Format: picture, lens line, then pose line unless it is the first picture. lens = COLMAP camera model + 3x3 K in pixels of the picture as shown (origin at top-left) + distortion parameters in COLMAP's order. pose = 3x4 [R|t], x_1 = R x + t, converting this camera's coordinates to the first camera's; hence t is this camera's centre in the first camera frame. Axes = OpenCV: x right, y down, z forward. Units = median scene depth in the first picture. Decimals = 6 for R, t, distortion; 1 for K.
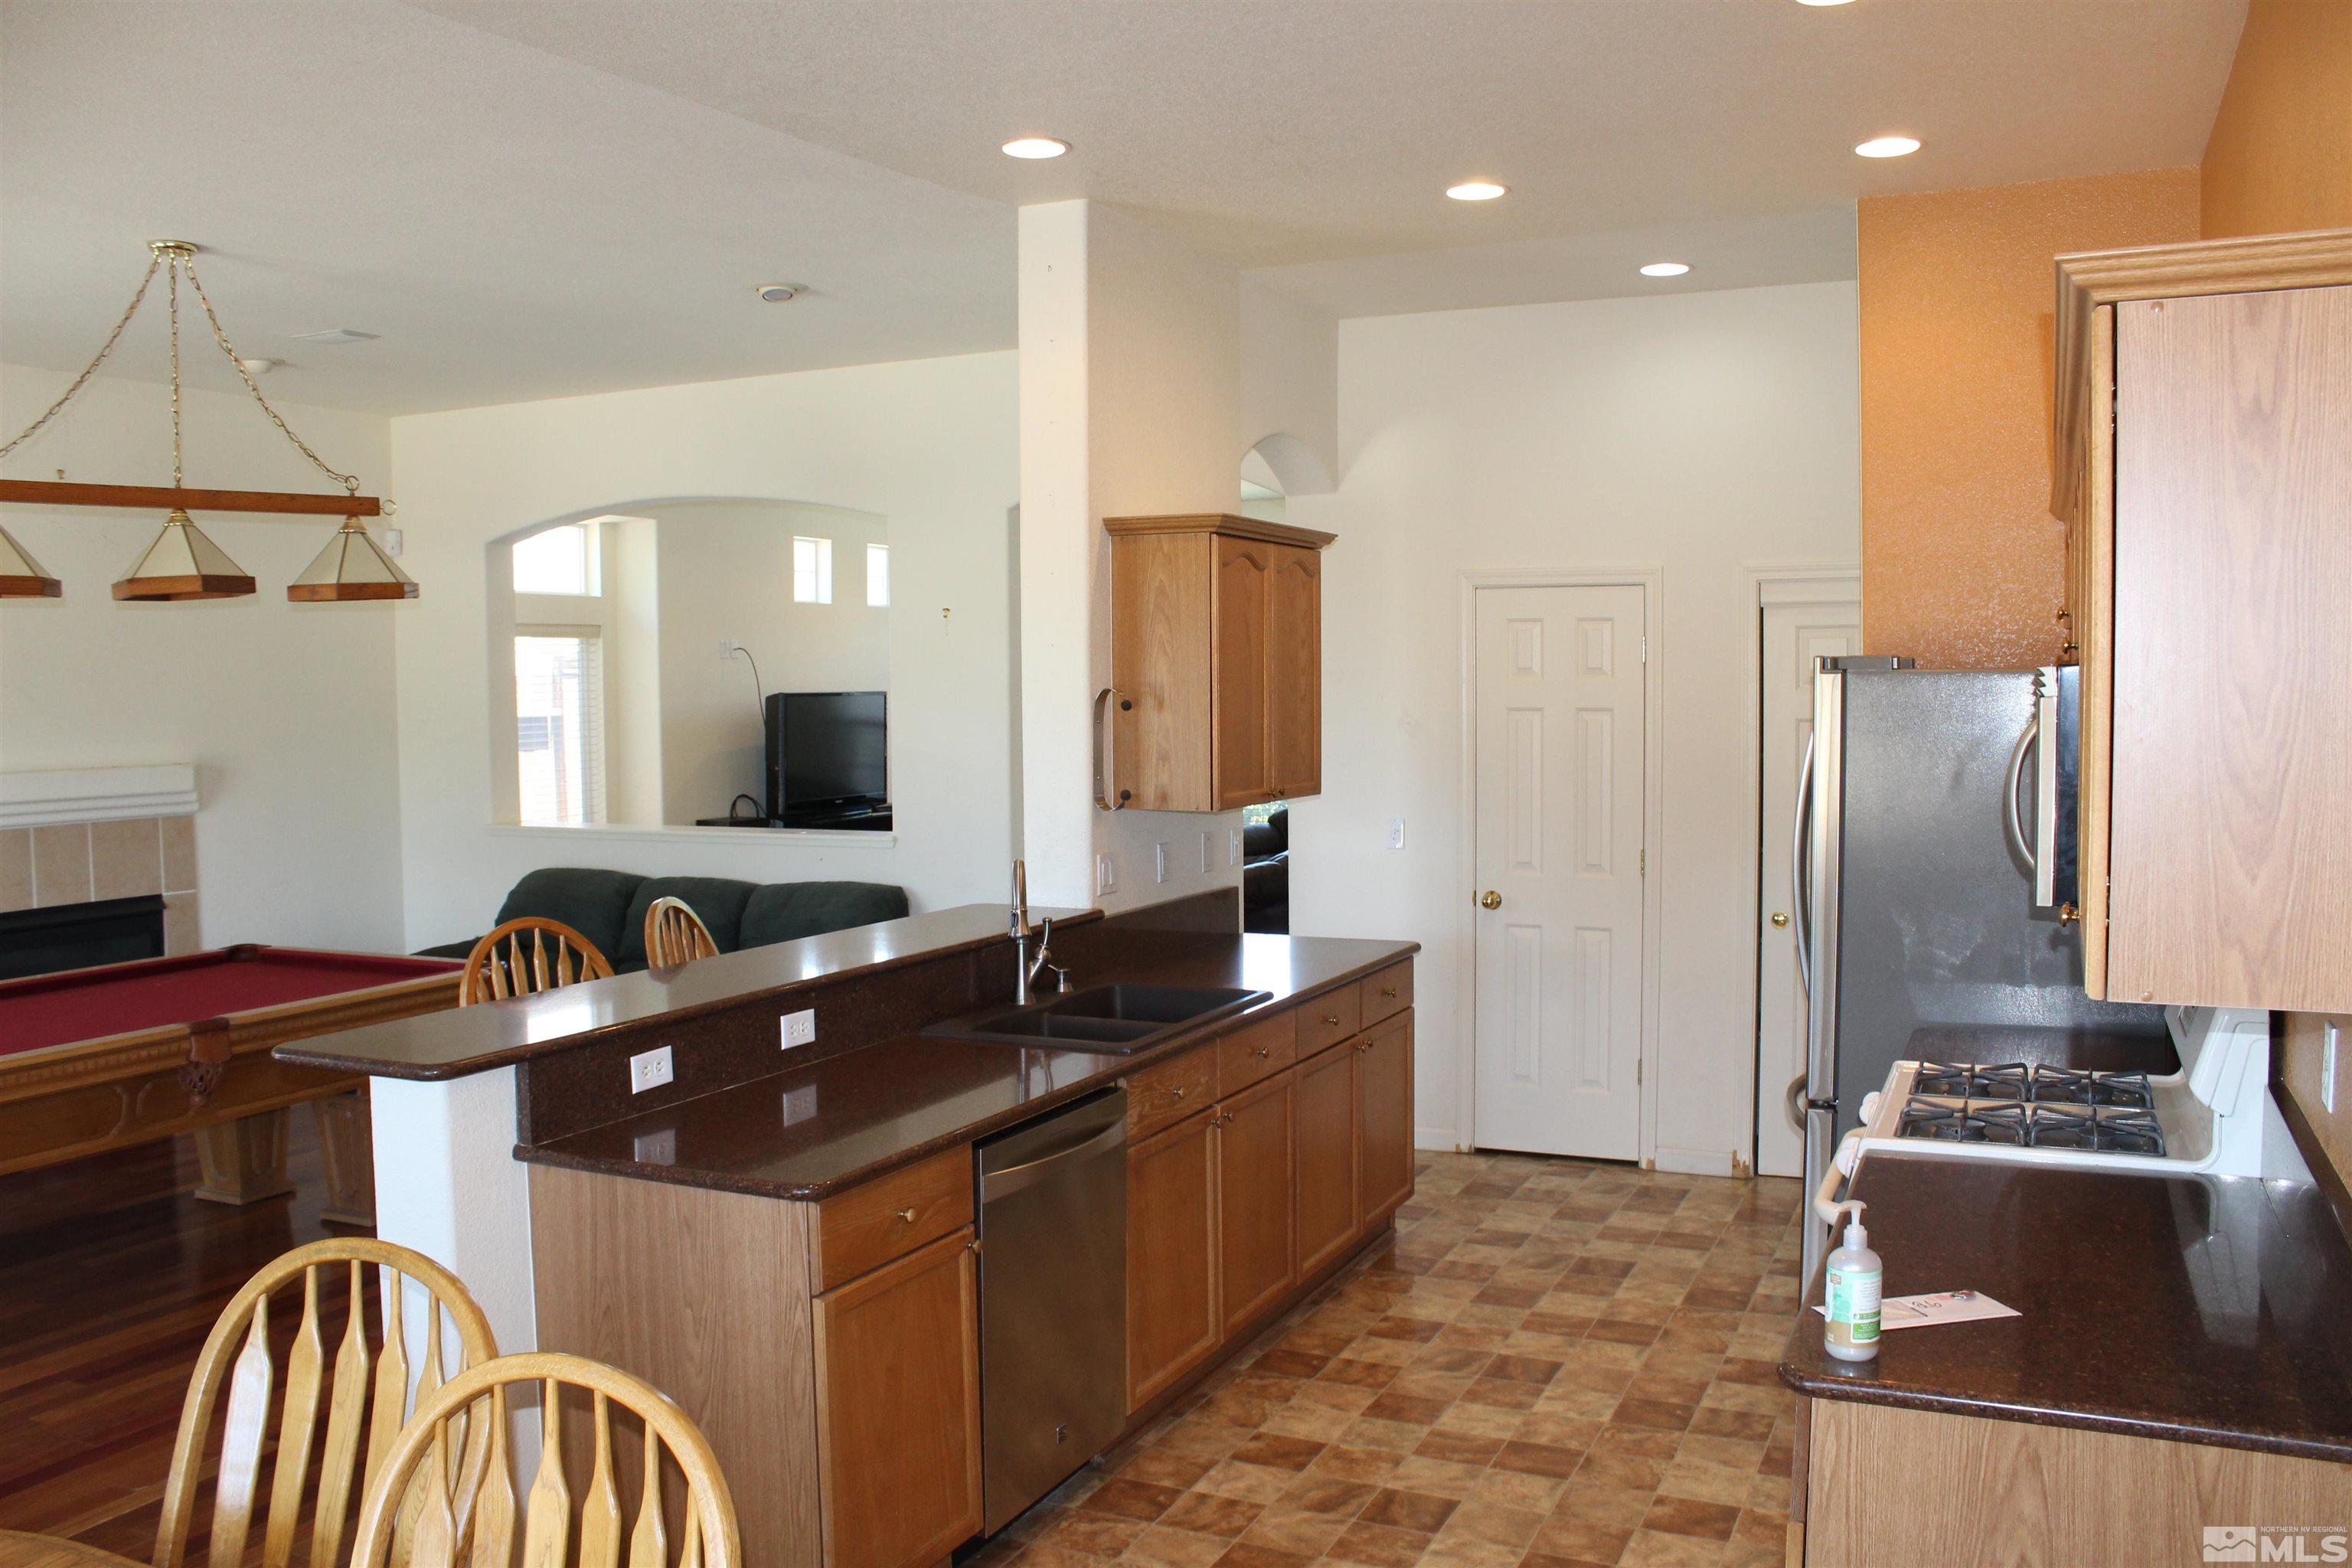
lens RADIAL K [[1958.4, 0, 1184.6], [0, 1958.4, 791.9], [0, 0, 1]] dist [-0.137271, 0.107241]
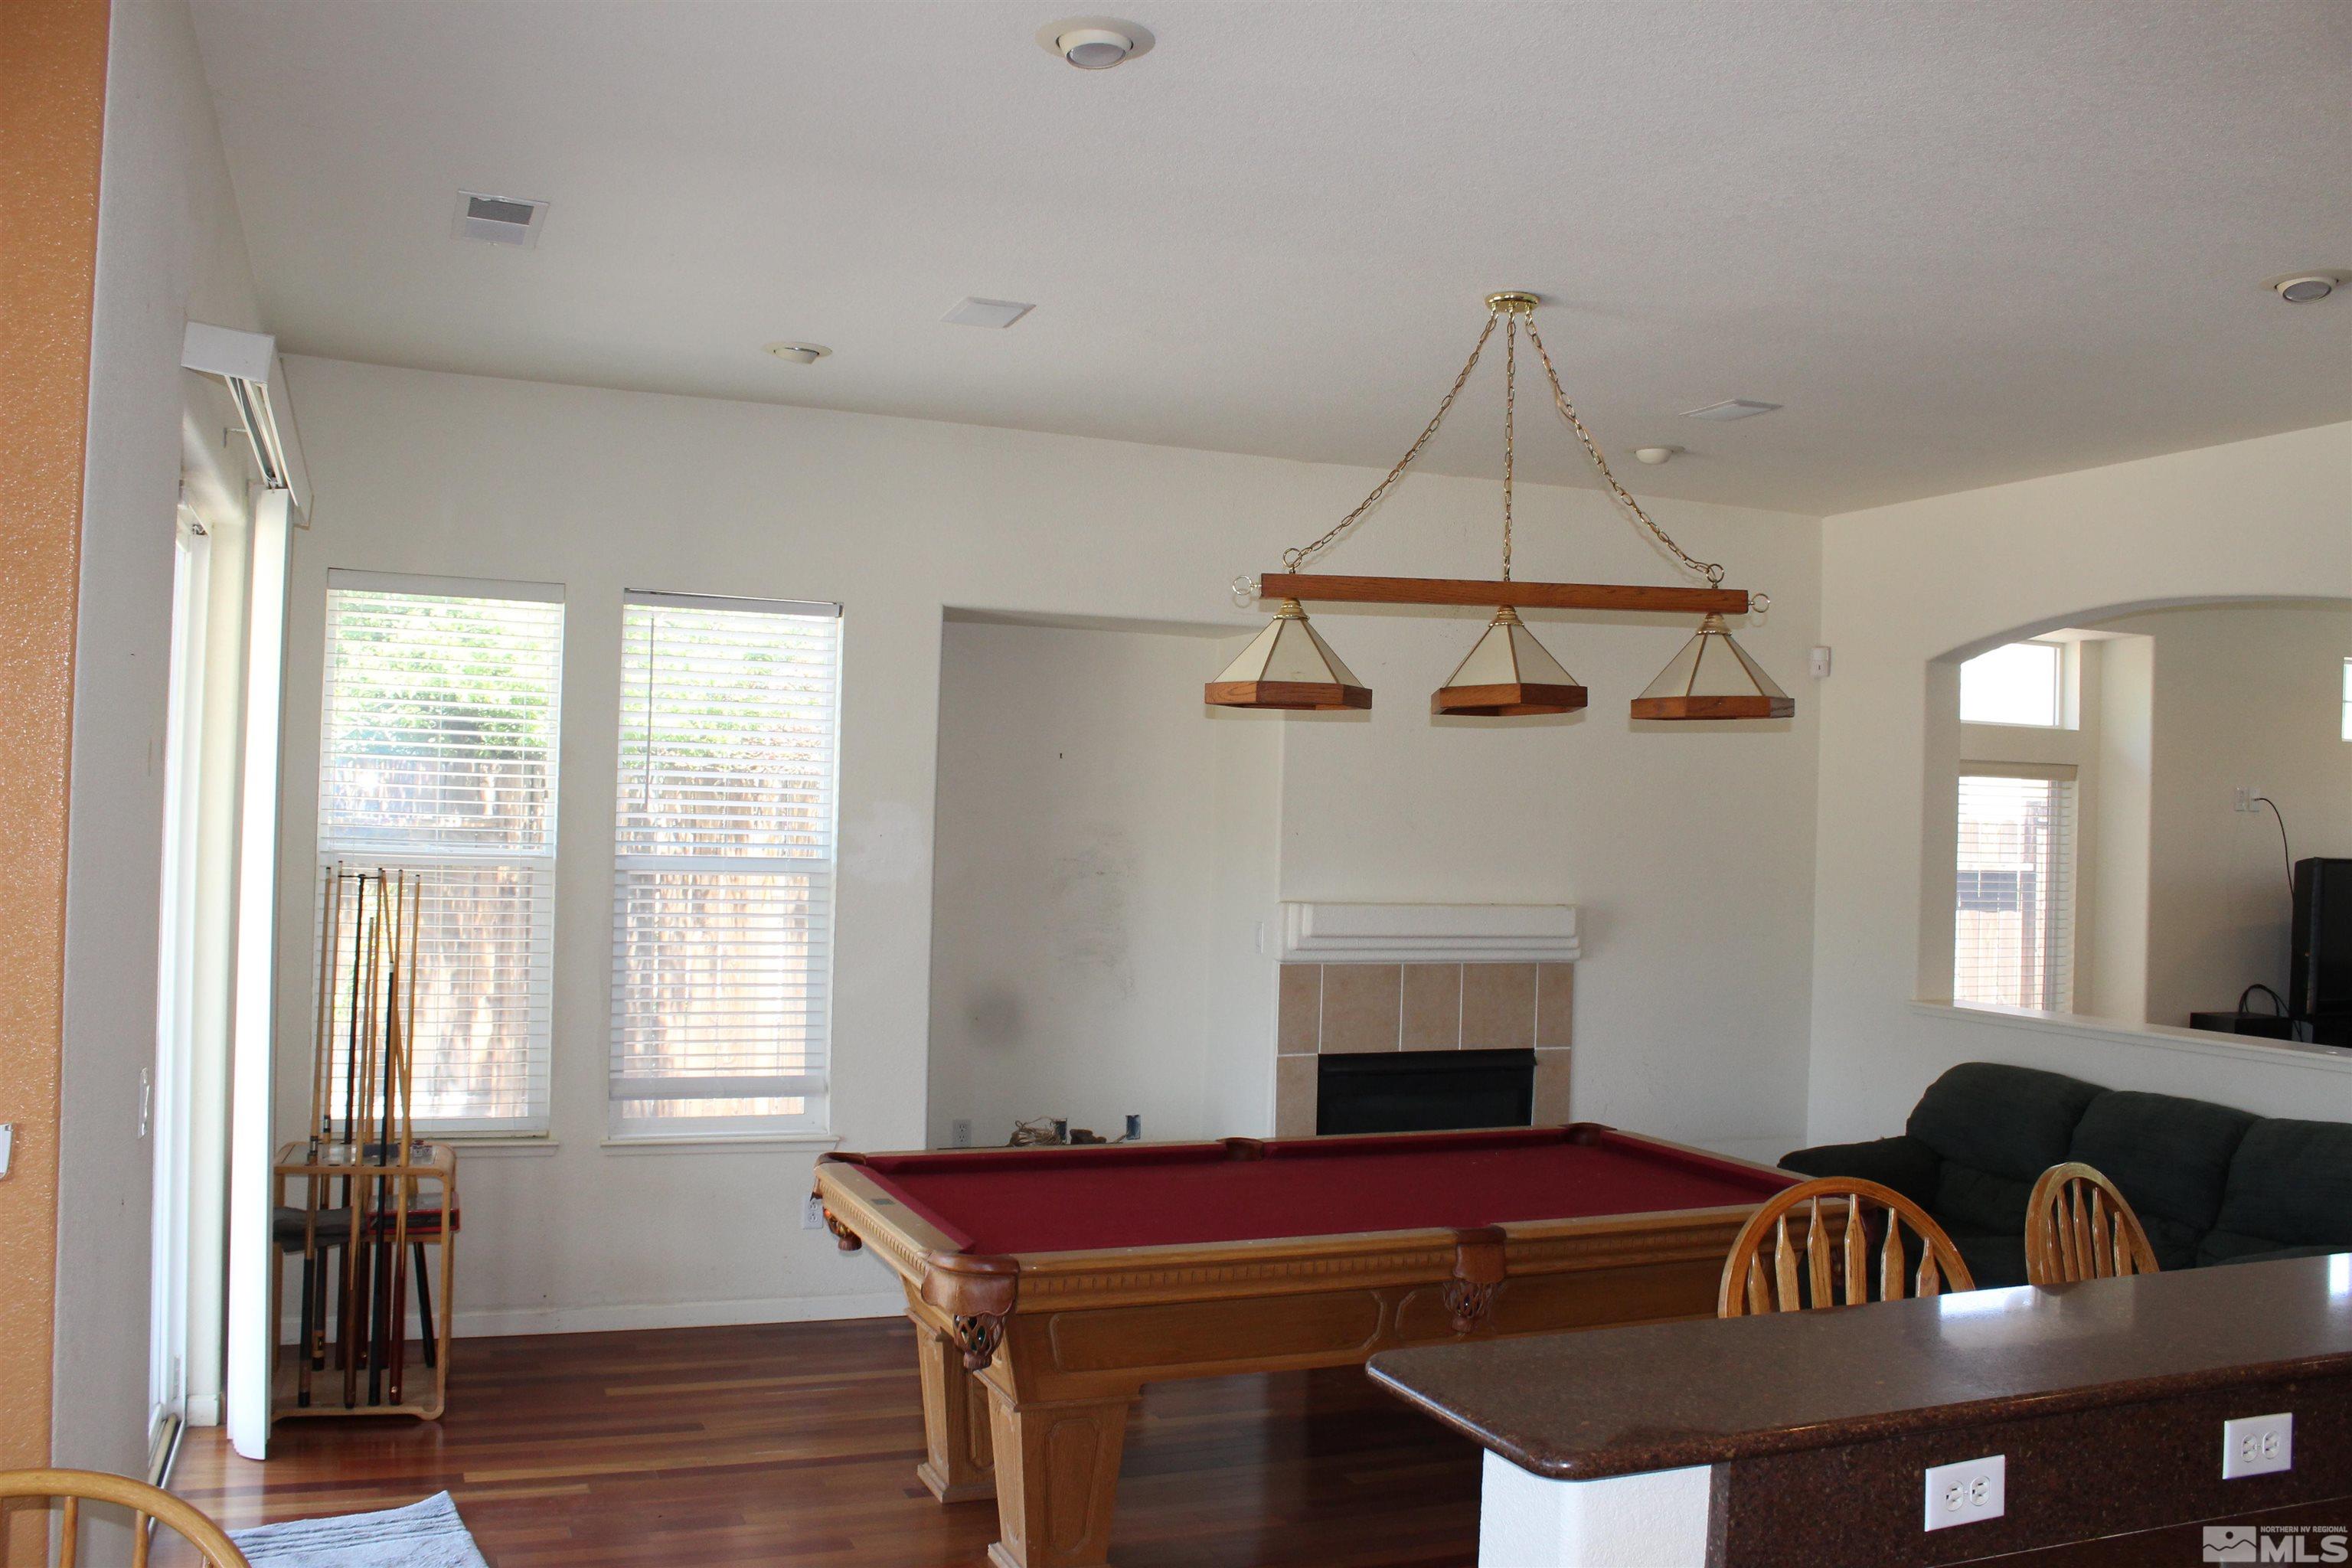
lens RADIAL K [[1958.4, 0, 1184.6], [0, 1958.4, 791.9], [0, 0, 1]] dist [-0.137271, 0.107241]
pose [[0.727905, 0.022618, -0.685305, -0.038108], [-0.074370, 0.996164, -0.046116, -0.015829], [0.681633, 0.084534, 0.726794, 0.262550]]
